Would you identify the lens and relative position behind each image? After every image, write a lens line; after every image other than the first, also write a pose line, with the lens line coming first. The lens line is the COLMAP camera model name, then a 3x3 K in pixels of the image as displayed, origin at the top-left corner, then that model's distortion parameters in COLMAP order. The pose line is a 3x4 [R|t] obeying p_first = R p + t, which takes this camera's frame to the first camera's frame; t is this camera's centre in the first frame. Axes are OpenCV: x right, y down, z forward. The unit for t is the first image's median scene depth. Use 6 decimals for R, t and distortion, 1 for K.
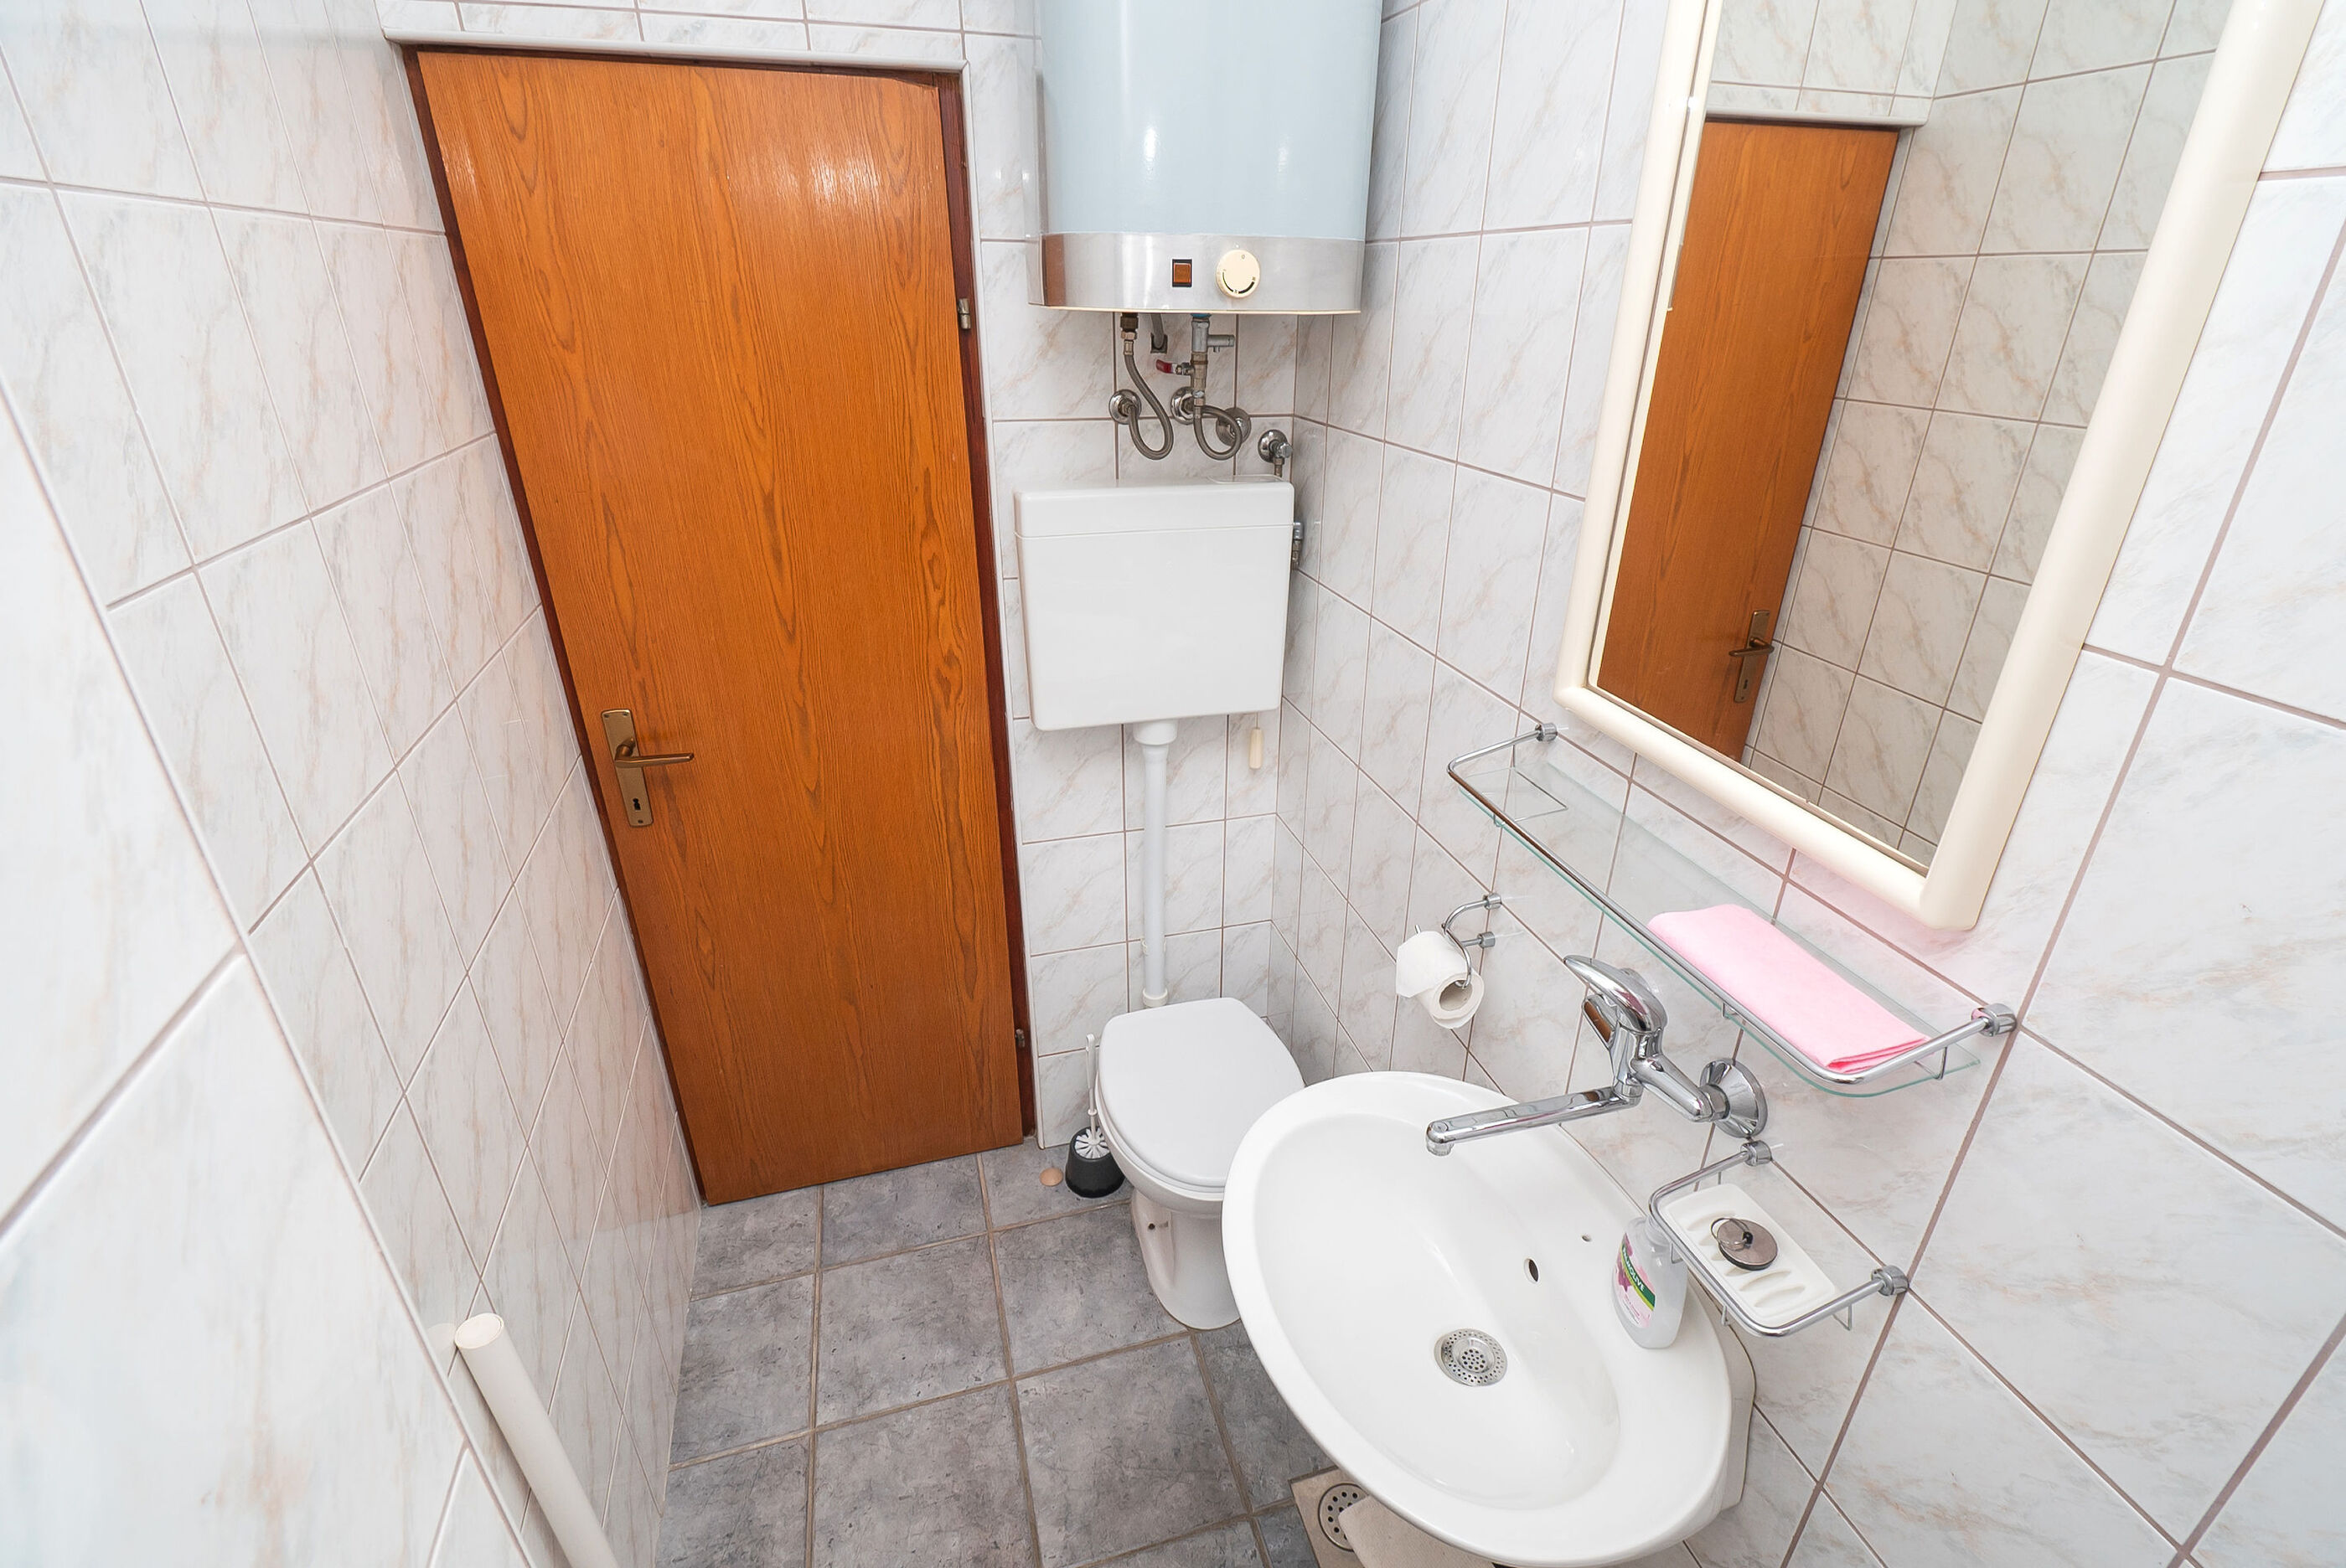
lens RADIAL K [[1042.8, 0, 1177.8], [0, 1042.8, 751.7], [0, 0, 1]] dist [-0.014017, -0.000369]
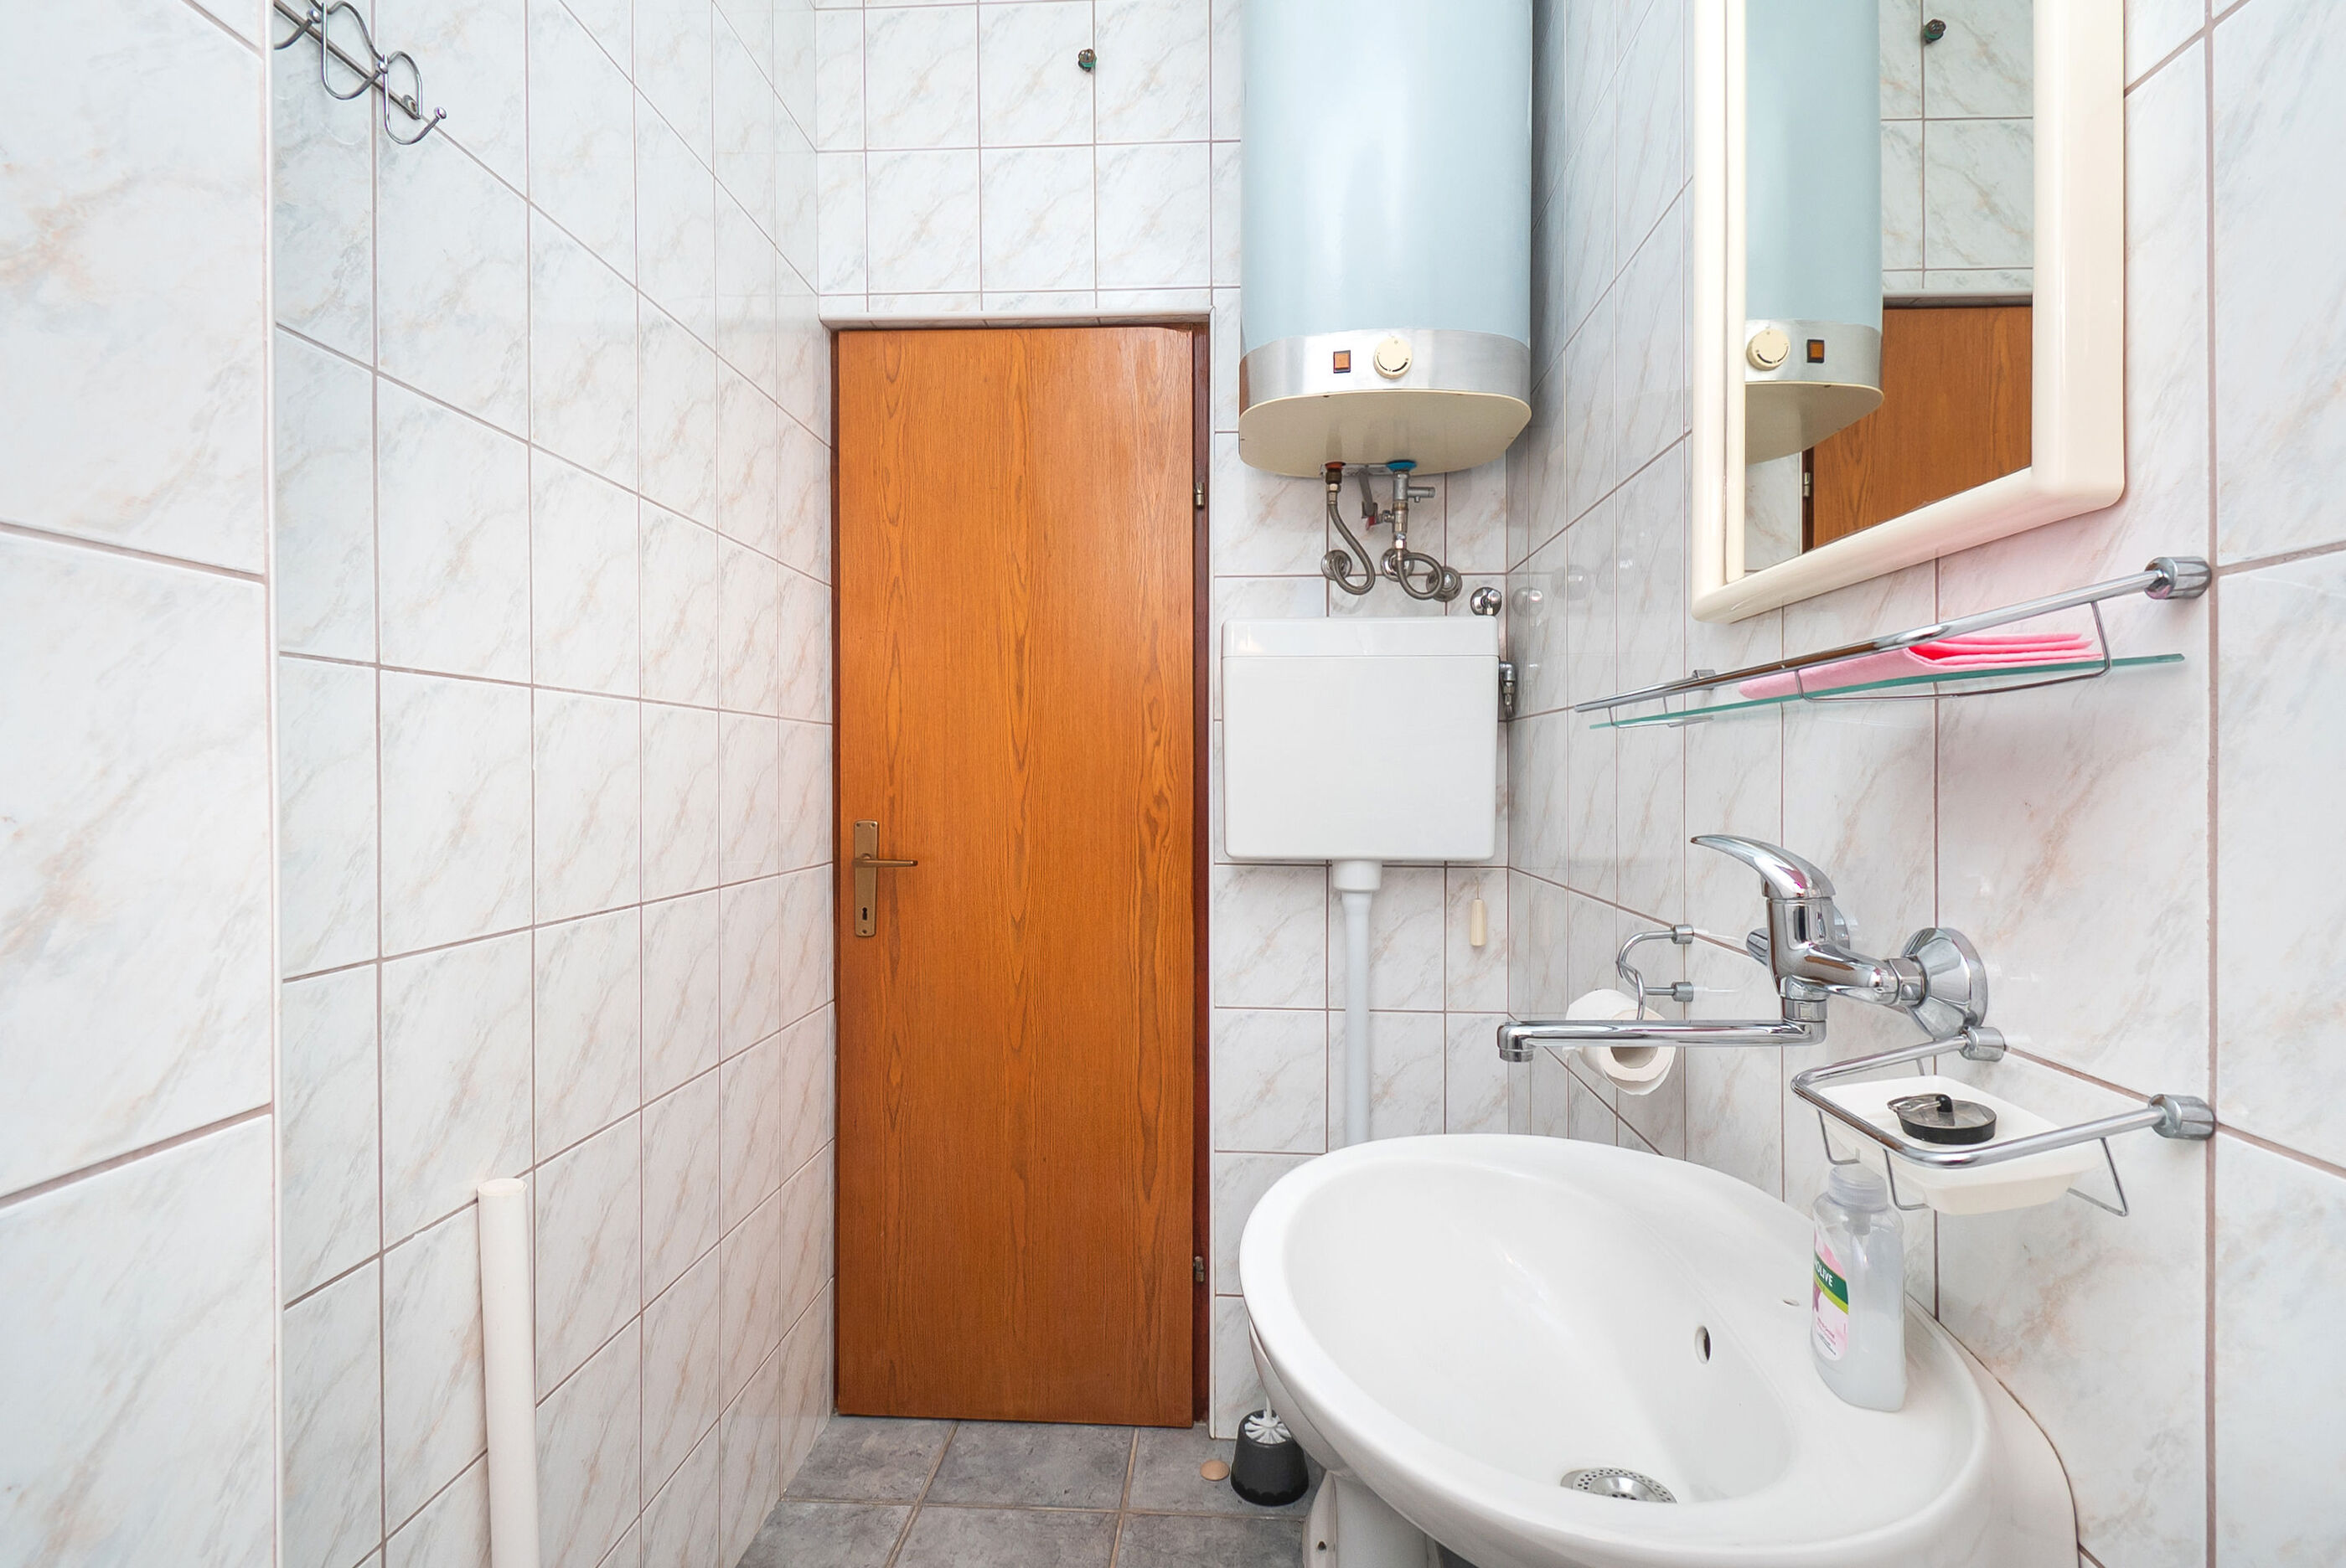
lens RADIAL K [[1047.7, 0, 1183.1], [0, 1047.7, 773.7], [0, 0, 1]] dist [-0.001469, -0.004278]
pose [[0.941485, -0.006846, -0.336986, 0.151665], [-0.136259, 0.906723, -0.399107, 0.295248], [0.308285, 0.421671, 0.852733, 0.107875]]
